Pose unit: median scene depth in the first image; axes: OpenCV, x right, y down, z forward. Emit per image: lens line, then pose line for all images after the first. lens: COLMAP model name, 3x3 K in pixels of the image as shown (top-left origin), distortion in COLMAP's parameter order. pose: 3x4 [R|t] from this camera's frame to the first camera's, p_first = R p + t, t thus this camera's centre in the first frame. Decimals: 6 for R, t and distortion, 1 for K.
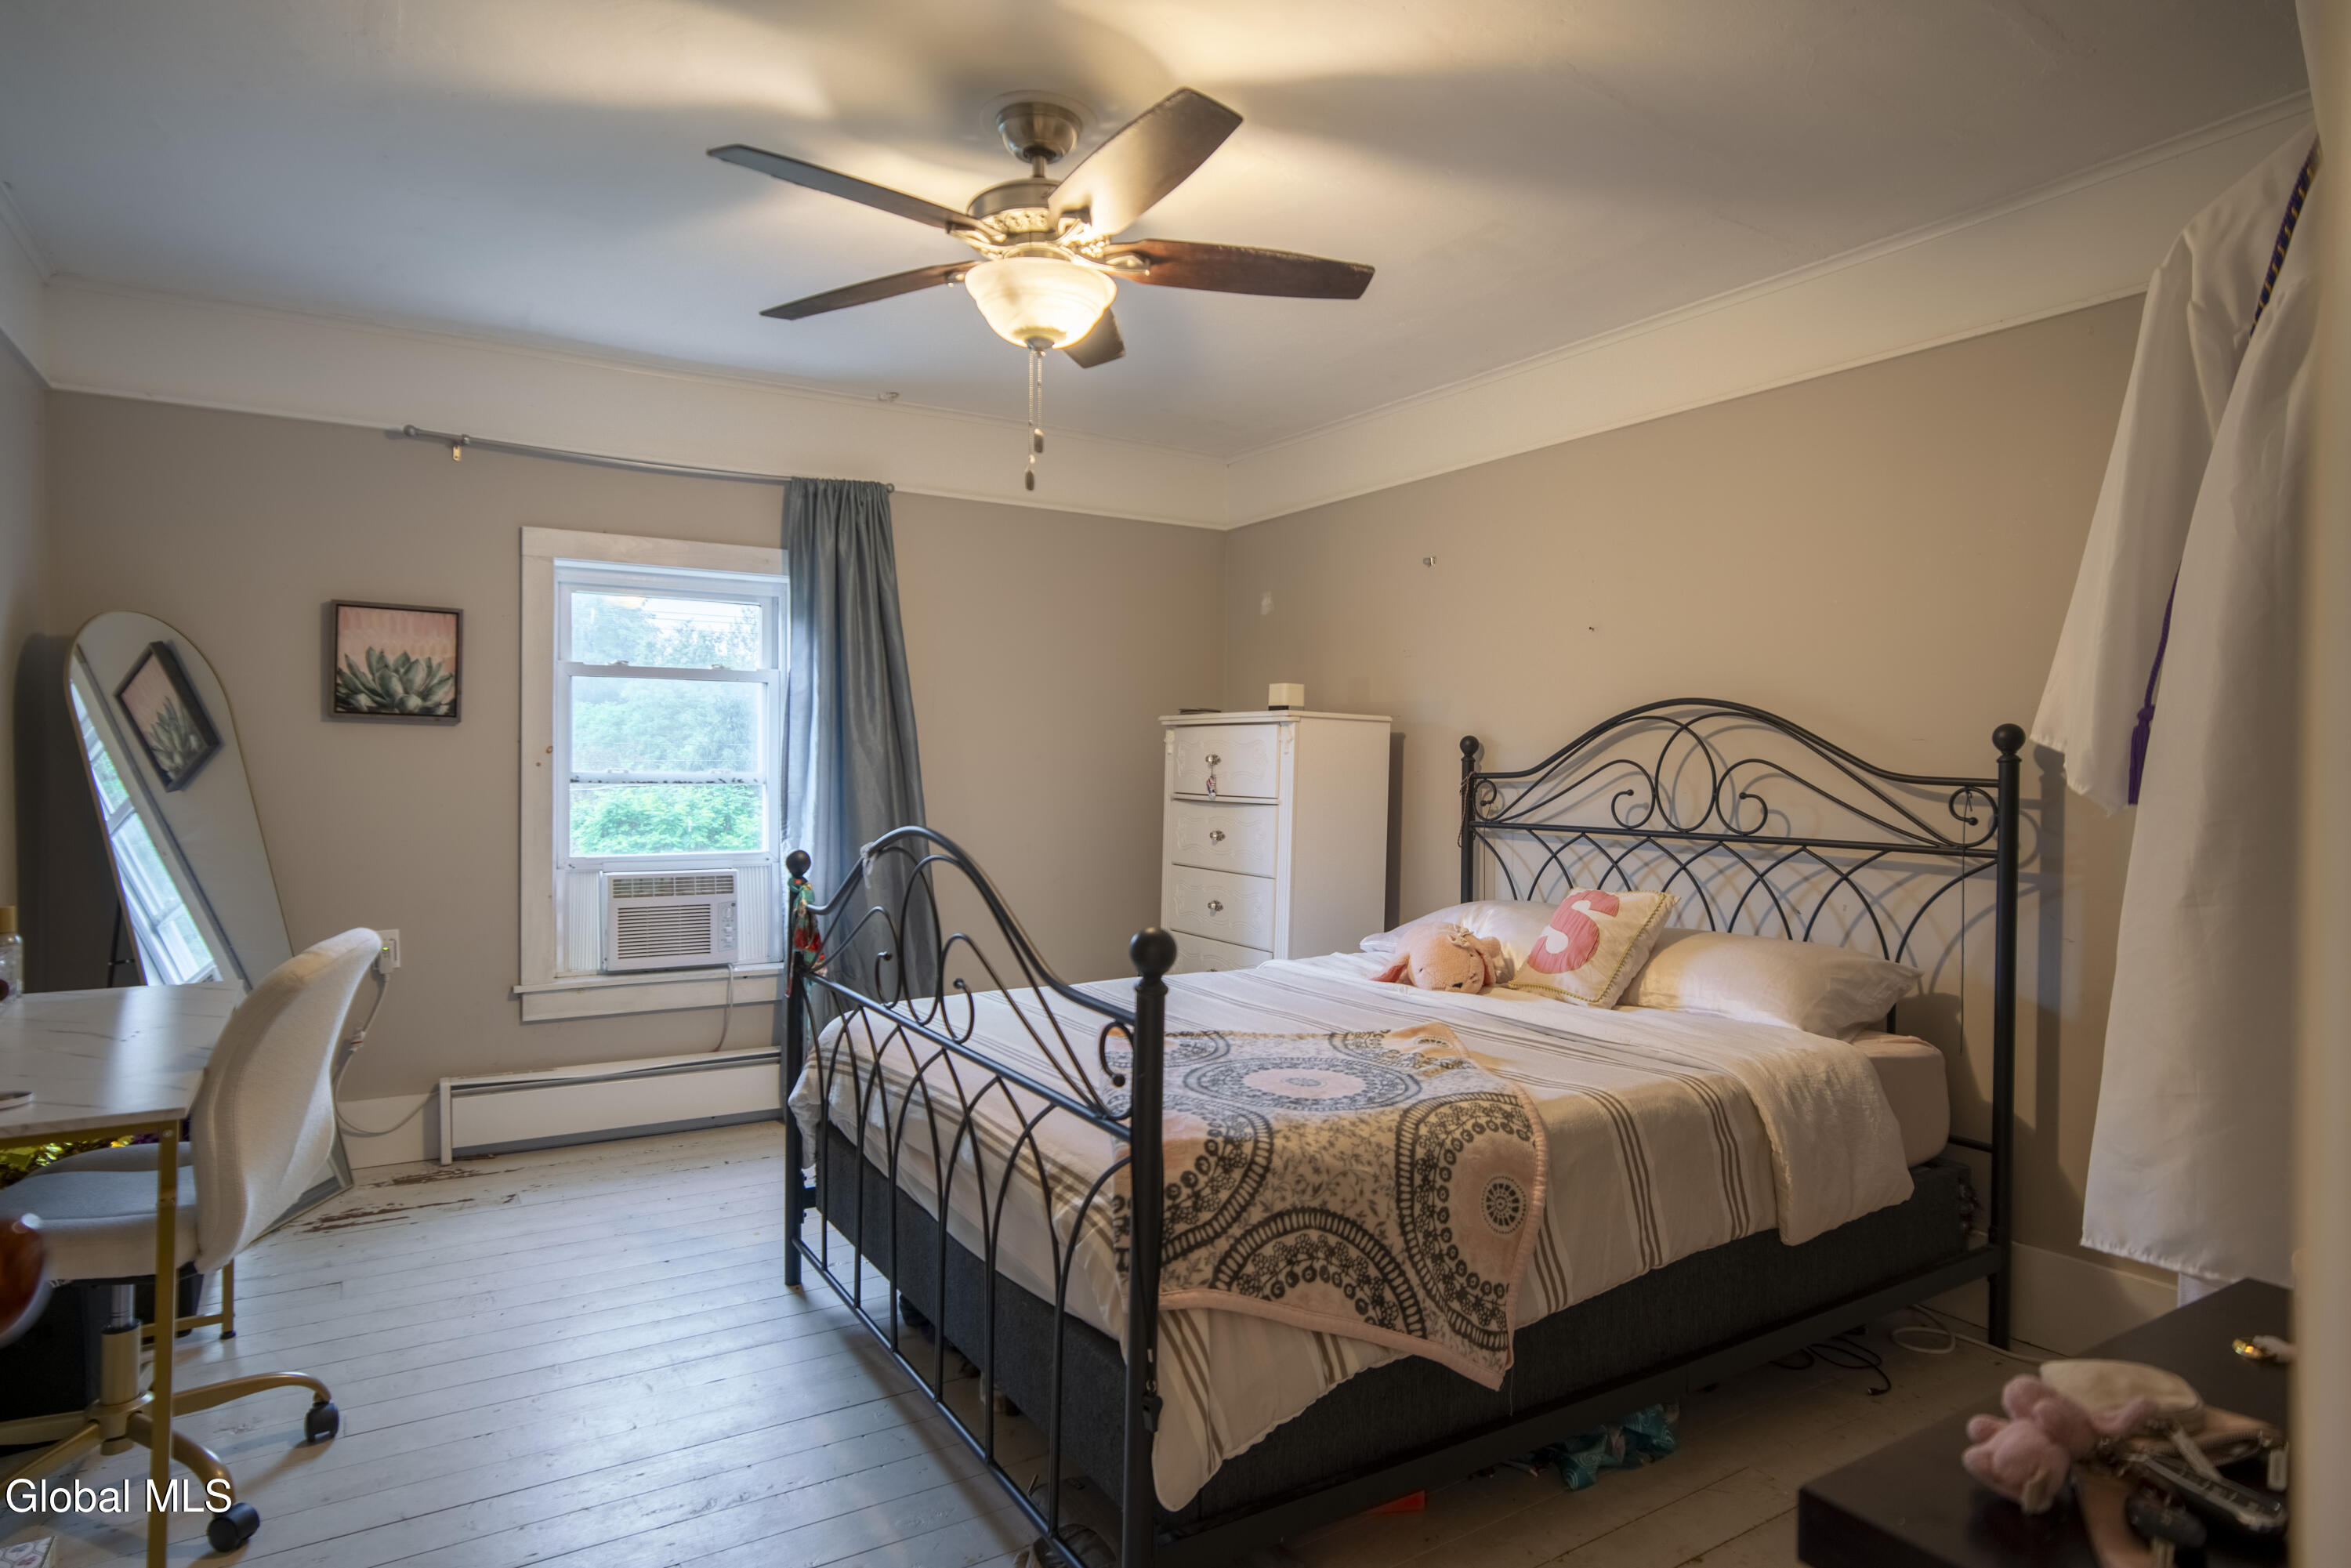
lens RADIAL K [[1294.3, 0, 1174.8], [0, 1294.3, 772.5], [0, 0, 1]] dist [-0.002532, 0.000414]
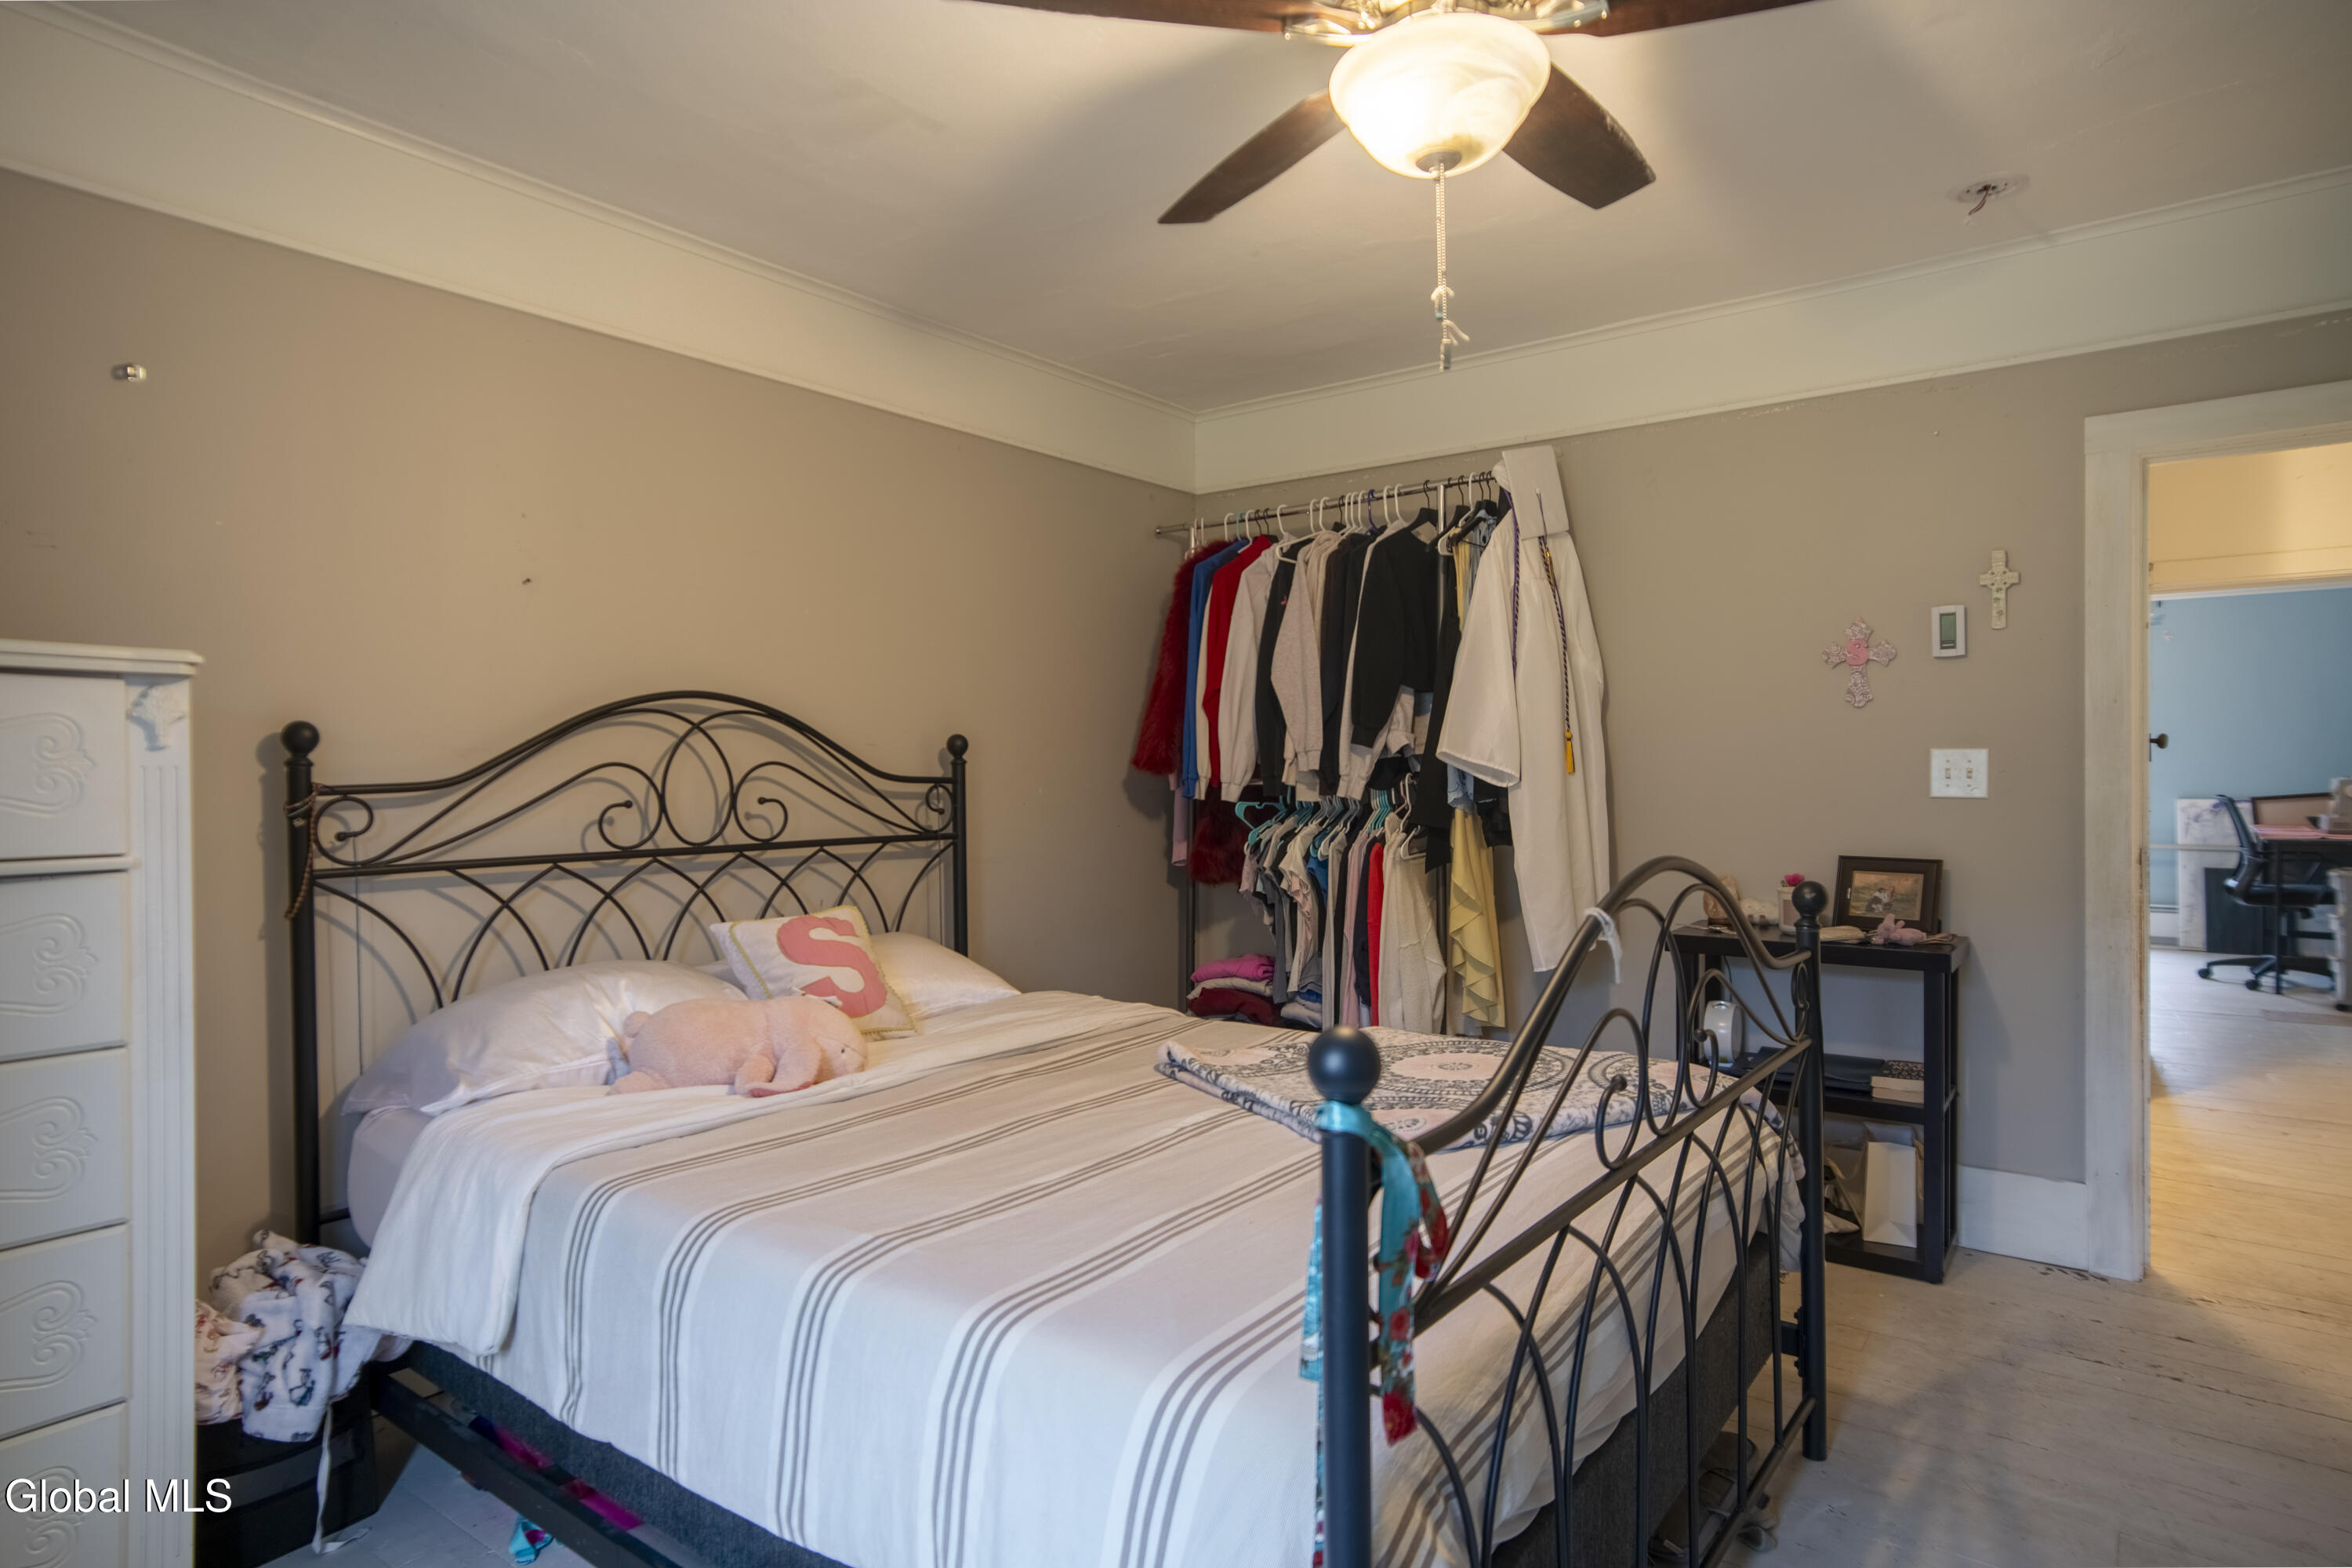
lens RADIAL K [[1294.9, 0, 1170.5], [0, 1294.9, 782.0], [0, 0, 1]] dist [-0.002532, 0.000414]
pose [[-0.356936, -0.007490, 0.934099, -0.521499], [0.015309, 0.999787, 0.013867, -0.004007], [-0.934003, 0.019250, -0.356745, 1.013270]]
